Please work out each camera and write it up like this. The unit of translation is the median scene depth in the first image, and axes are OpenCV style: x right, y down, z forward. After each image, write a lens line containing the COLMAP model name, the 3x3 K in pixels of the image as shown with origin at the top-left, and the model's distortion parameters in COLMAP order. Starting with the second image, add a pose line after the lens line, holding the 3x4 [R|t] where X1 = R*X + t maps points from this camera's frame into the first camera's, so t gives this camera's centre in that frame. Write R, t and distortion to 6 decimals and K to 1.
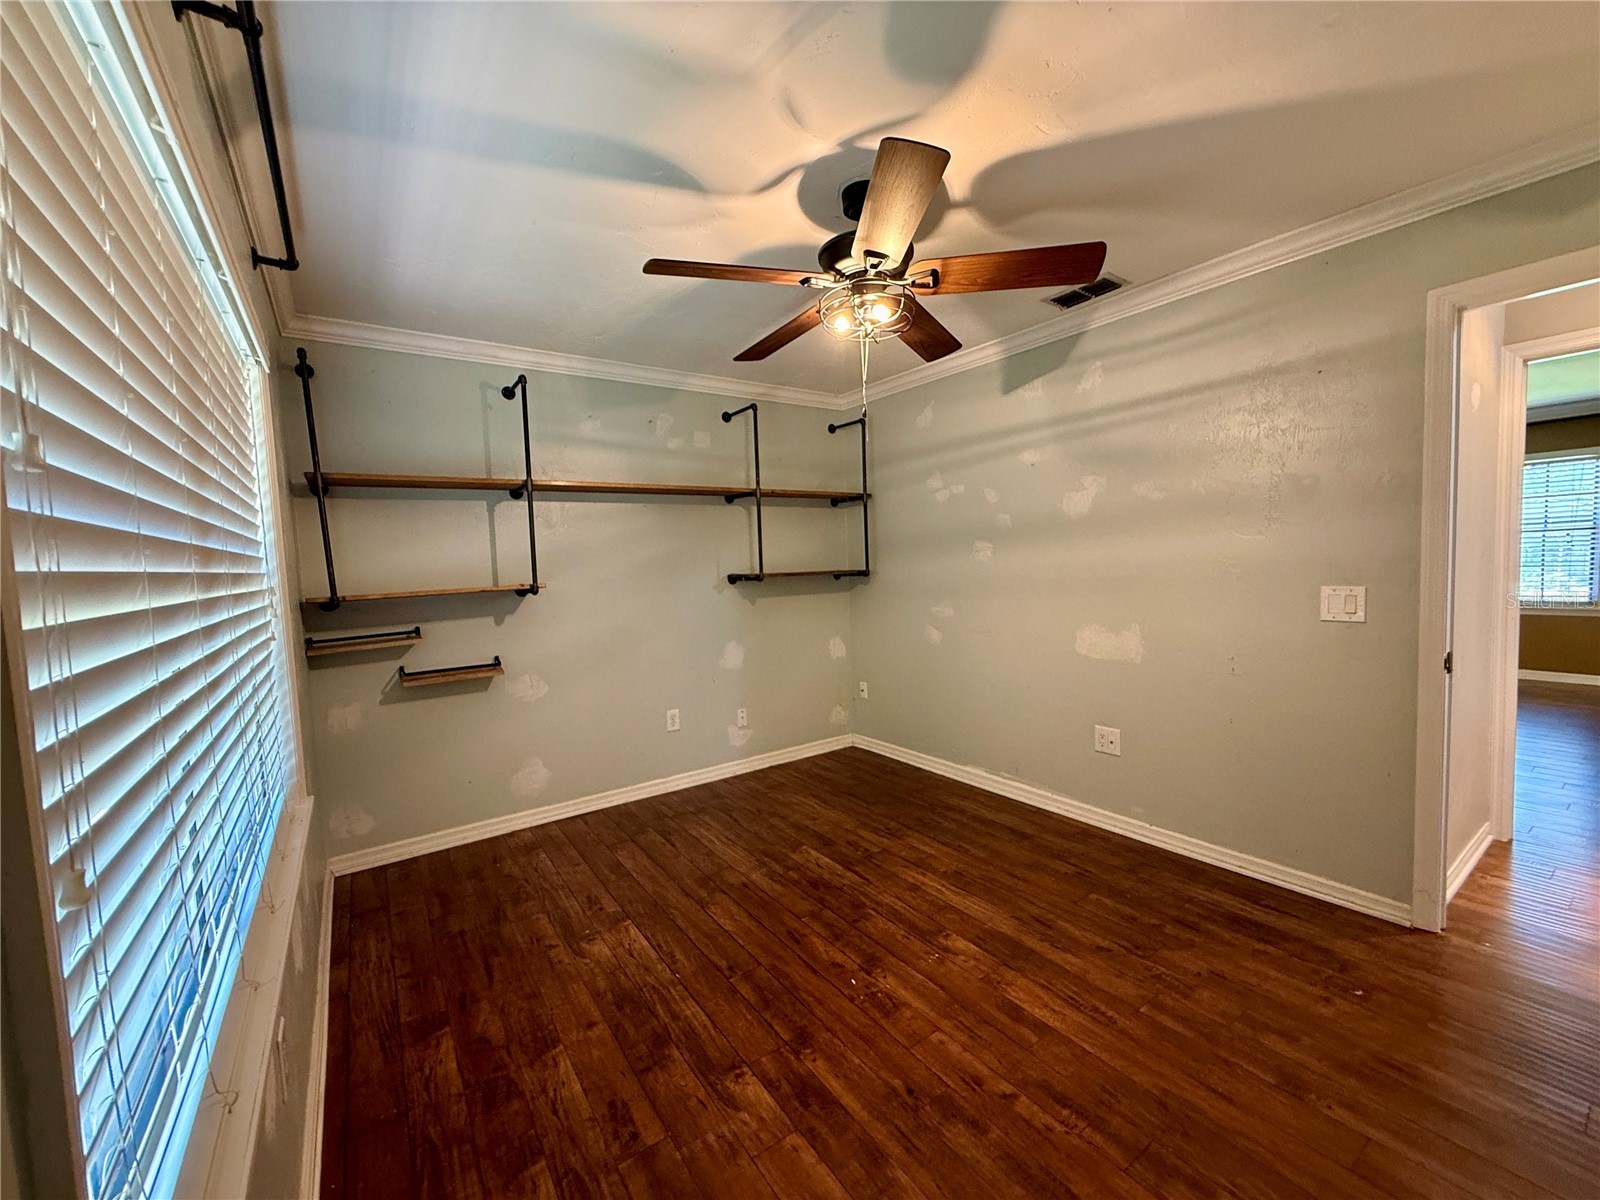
lens RADIAL K [[641.6, 0, 798.7], [0, 641.6, 605.4], [0, 0, 1]] dist [-0.000440, 0.000411]
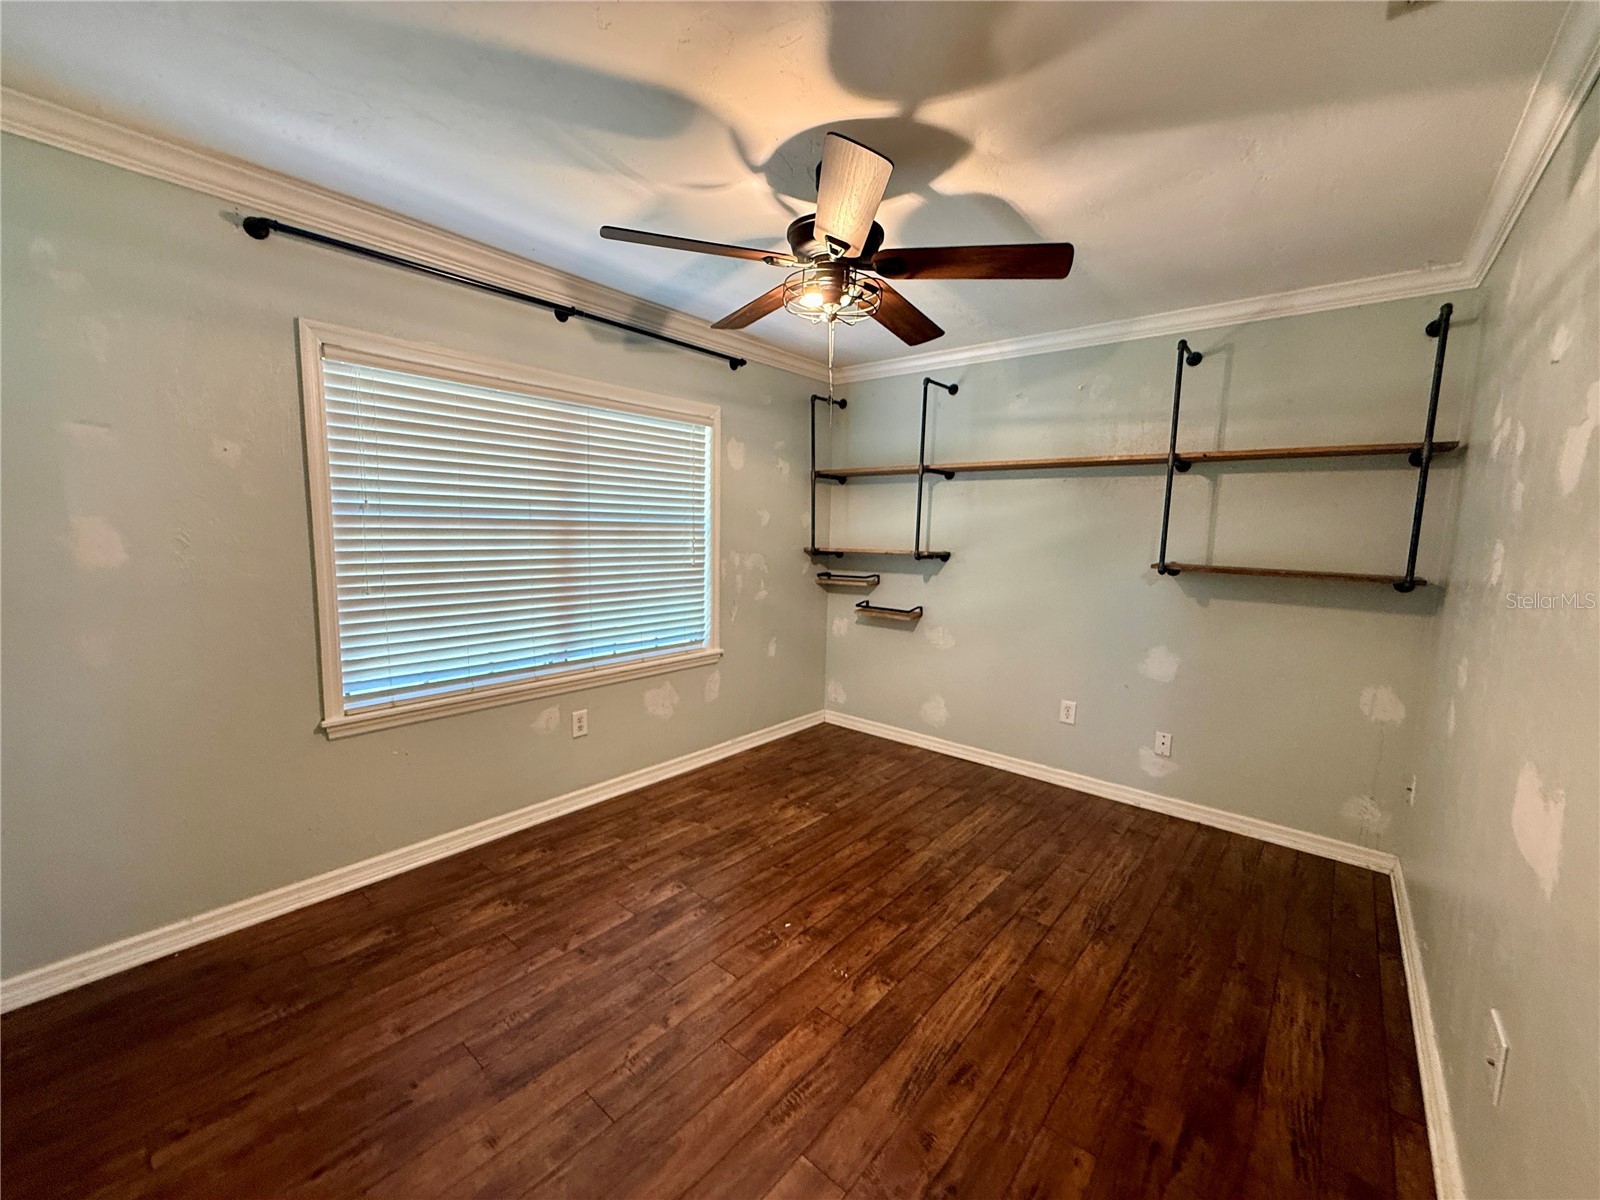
lens RADIAL K [[641.6, 0, 797.5], [0, 641.6, 604.7], [0, 0, 1]] dist [-0.000440, 0.000411]
pose [[0.251173, 0.158902, -0.954810, 0.786460], [-0.103005, 0.985220, 0.136866, -0.084192], [0.962446, 0.063973, 0.263828, 0.508932]]
